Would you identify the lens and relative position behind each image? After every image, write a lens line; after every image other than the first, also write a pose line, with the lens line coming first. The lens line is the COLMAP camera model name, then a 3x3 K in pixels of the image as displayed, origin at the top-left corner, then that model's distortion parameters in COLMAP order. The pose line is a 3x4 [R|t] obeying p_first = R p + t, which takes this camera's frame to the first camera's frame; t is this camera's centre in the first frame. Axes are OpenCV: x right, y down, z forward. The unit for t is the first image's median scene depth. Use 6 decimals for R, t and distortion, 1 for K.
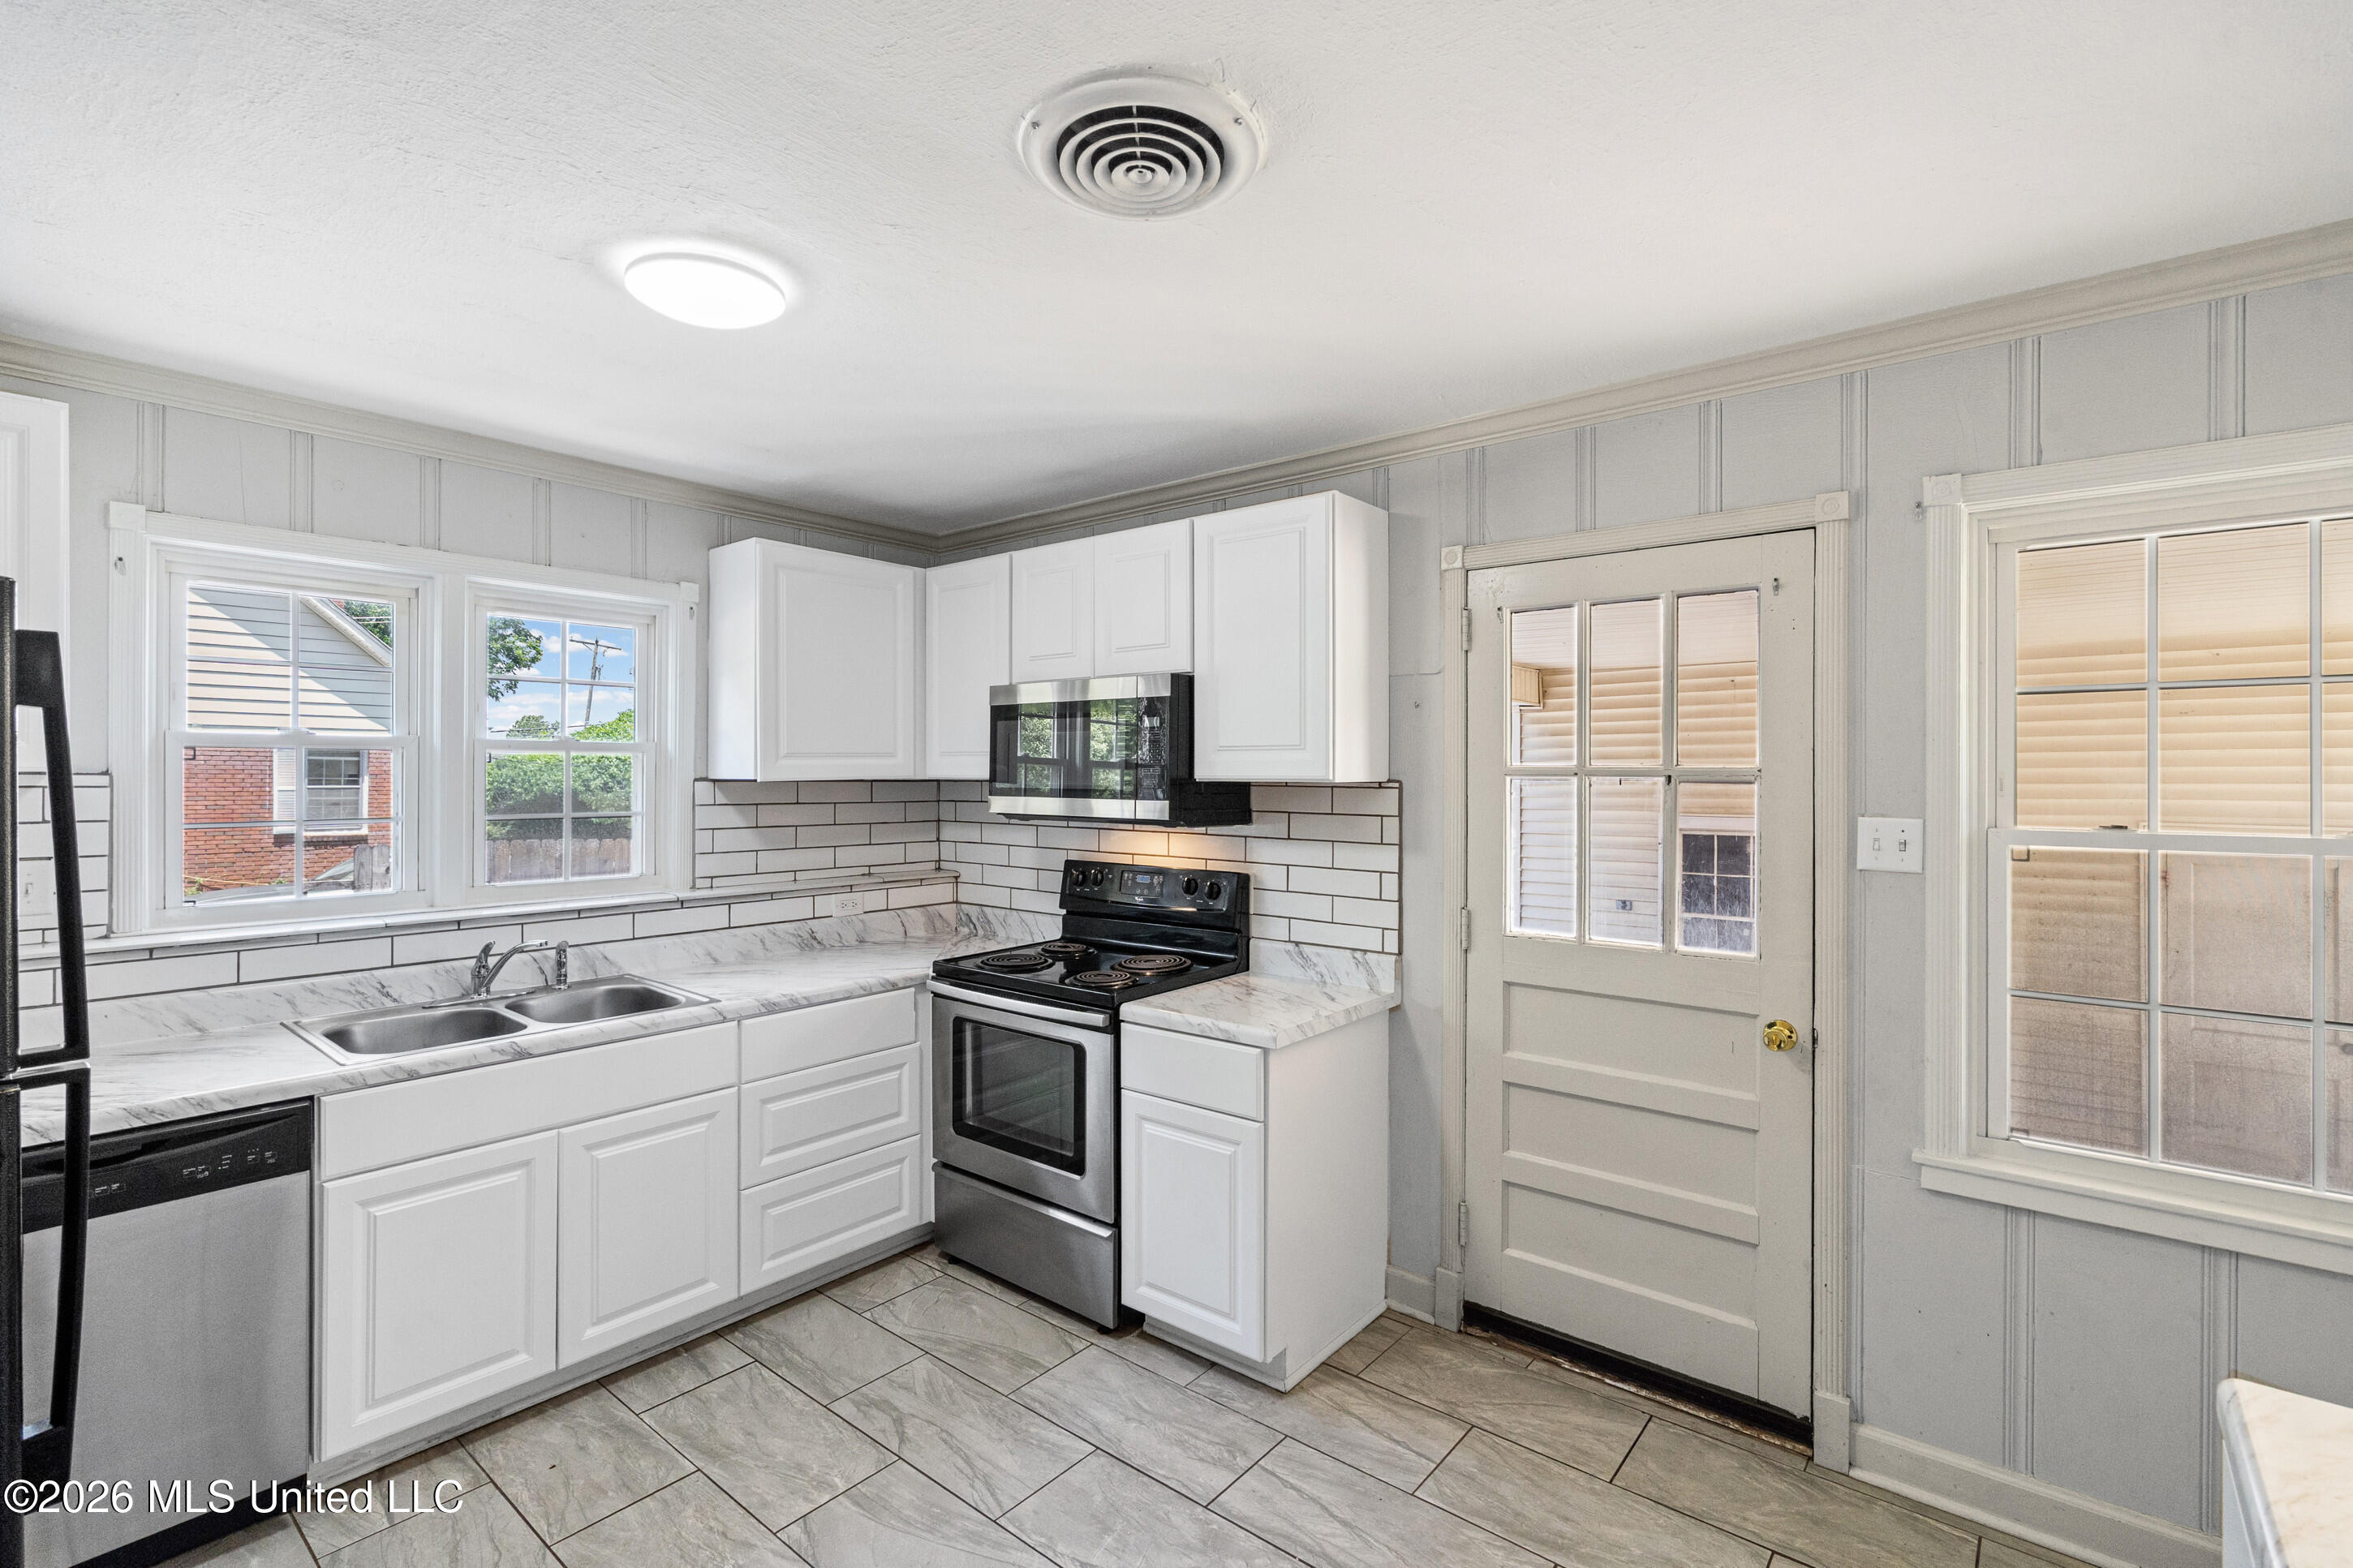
lens RADIAL K [[1072.8, 0, 1114.5], [0, 1072.8, 784.9], [0, 0, 1]] dist [0.002290, -0.000140]
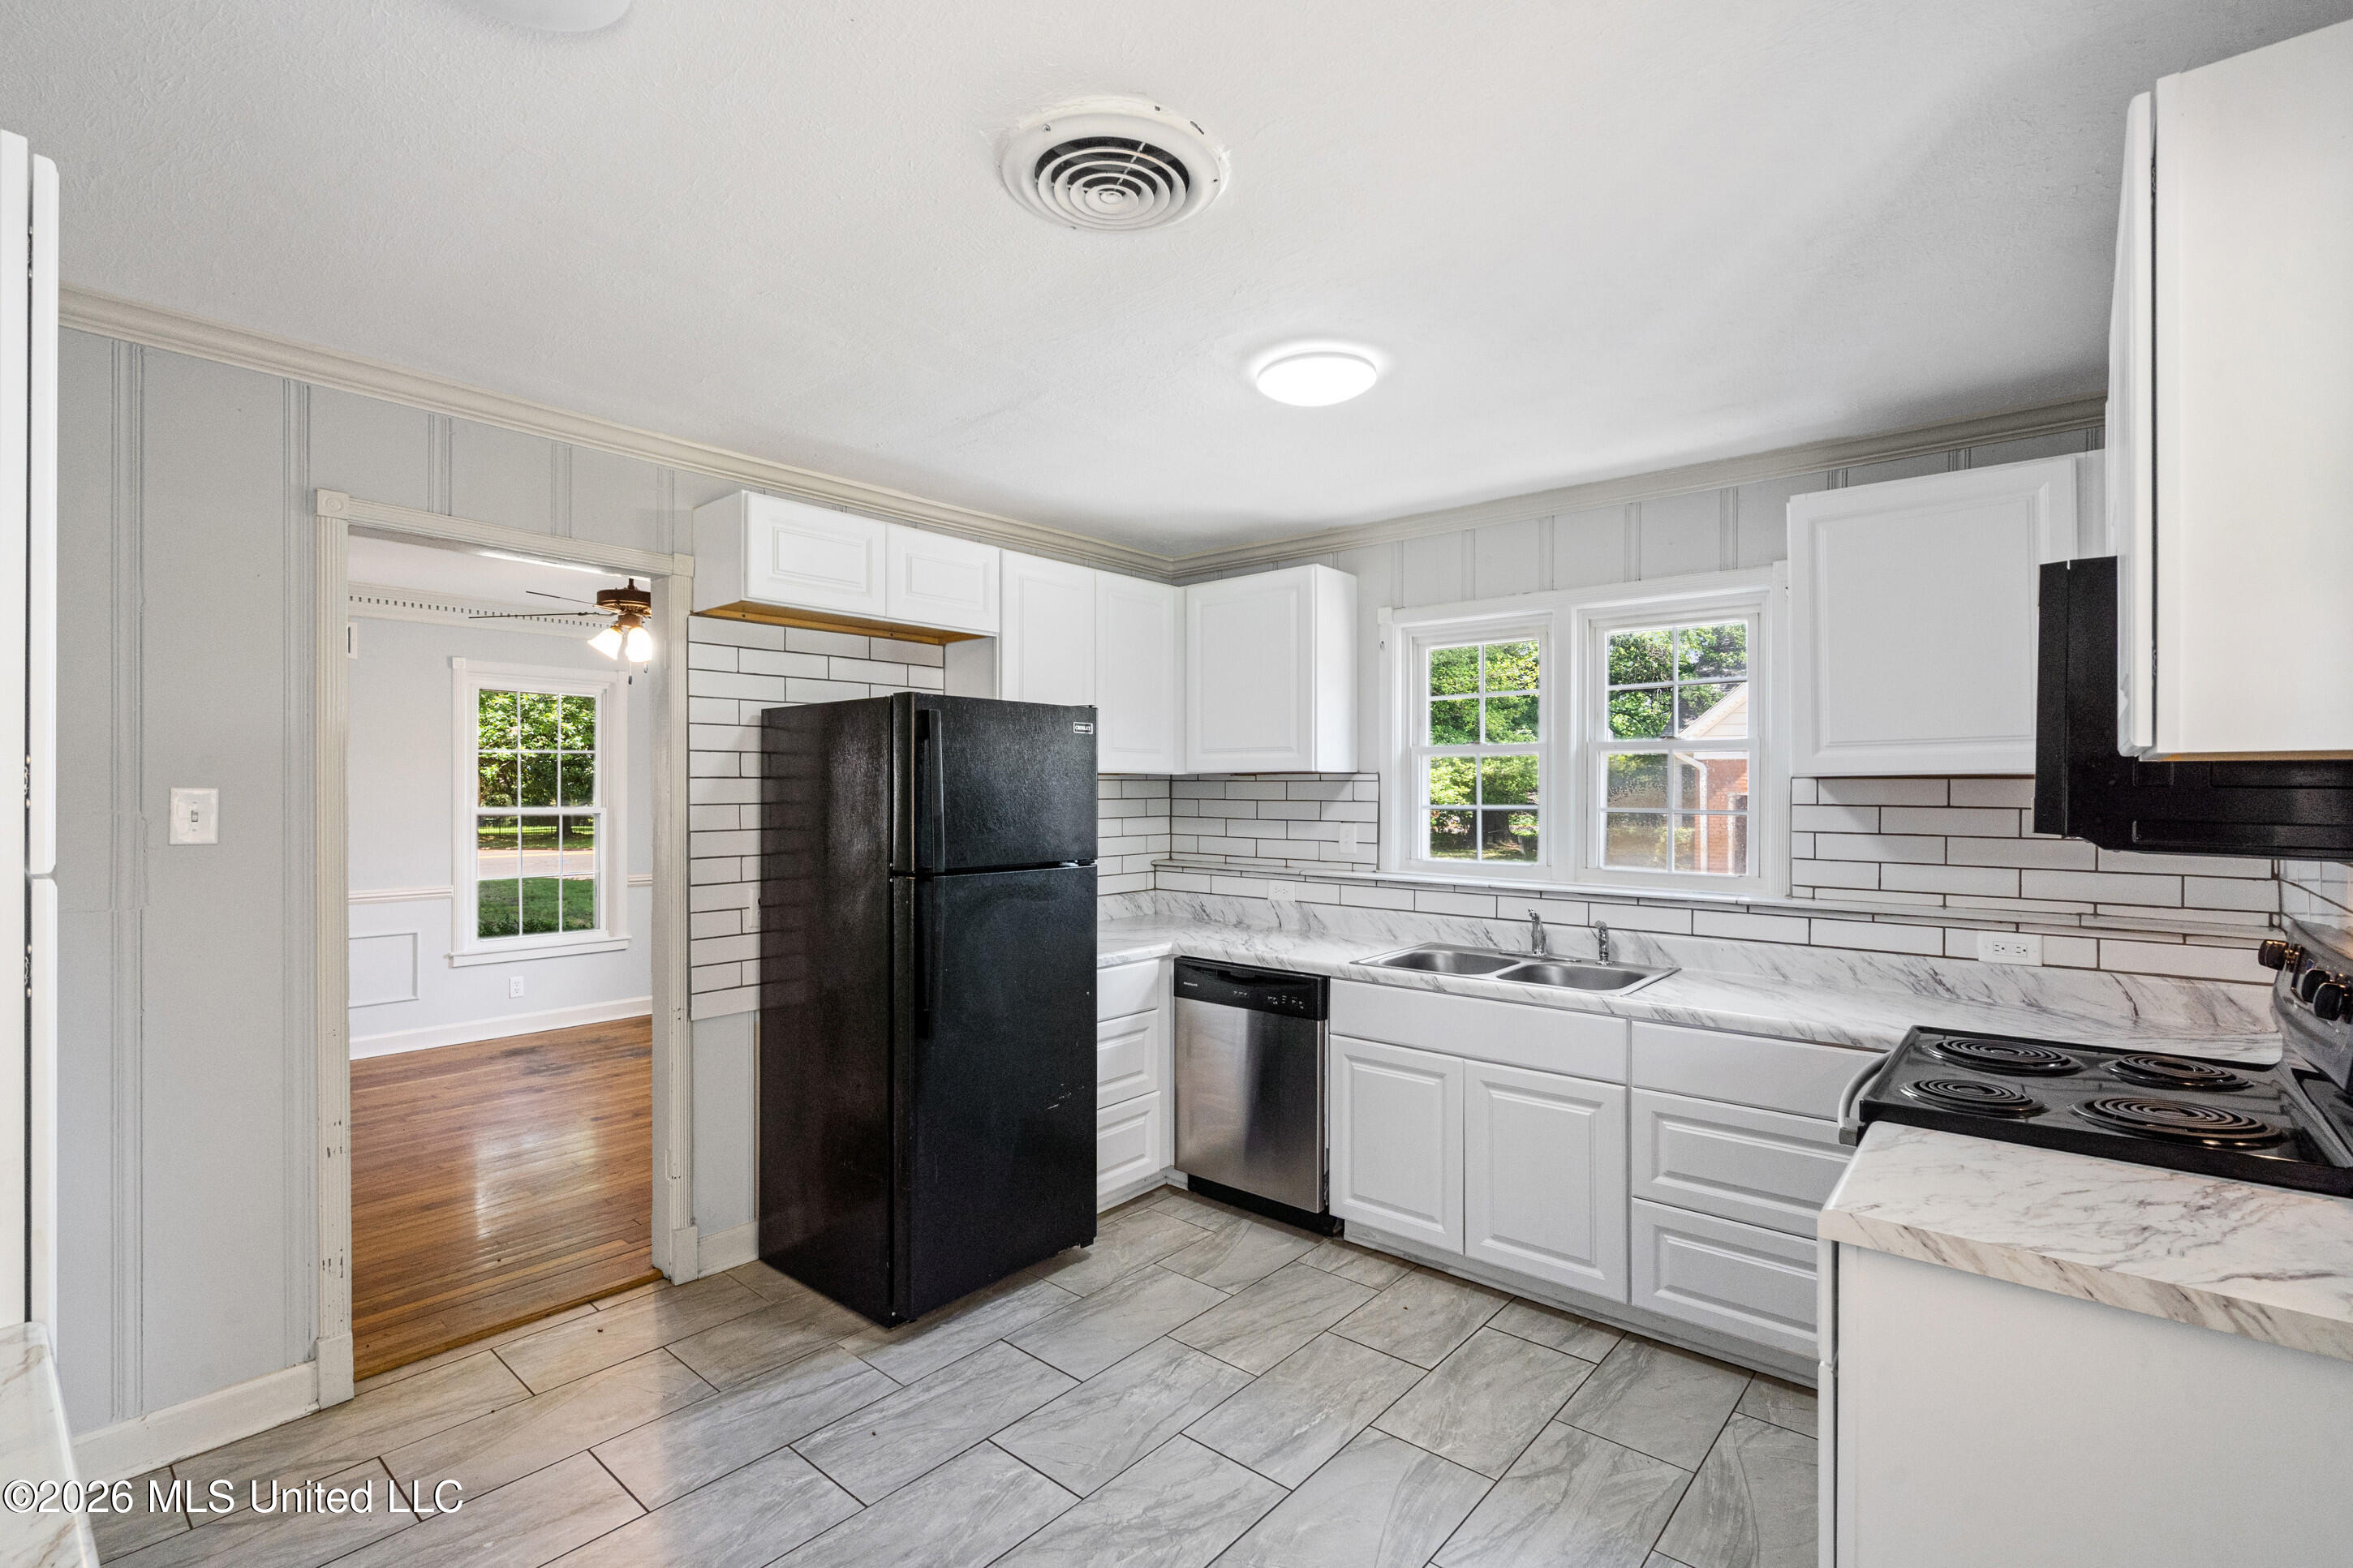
lens RADIAL K [[1072.8, 0, 1172.4], [0, 1072.8, 777.2], [0, 0, 1]] dist [0.002290, -0.000140]
pose [[0.016977, -0.003202, -0.999851, 0.634674], [-0.007061, 0.999970, -0.003322, 0.003453], [0.999831, 0.007117, 0.016954, 0.578379]]
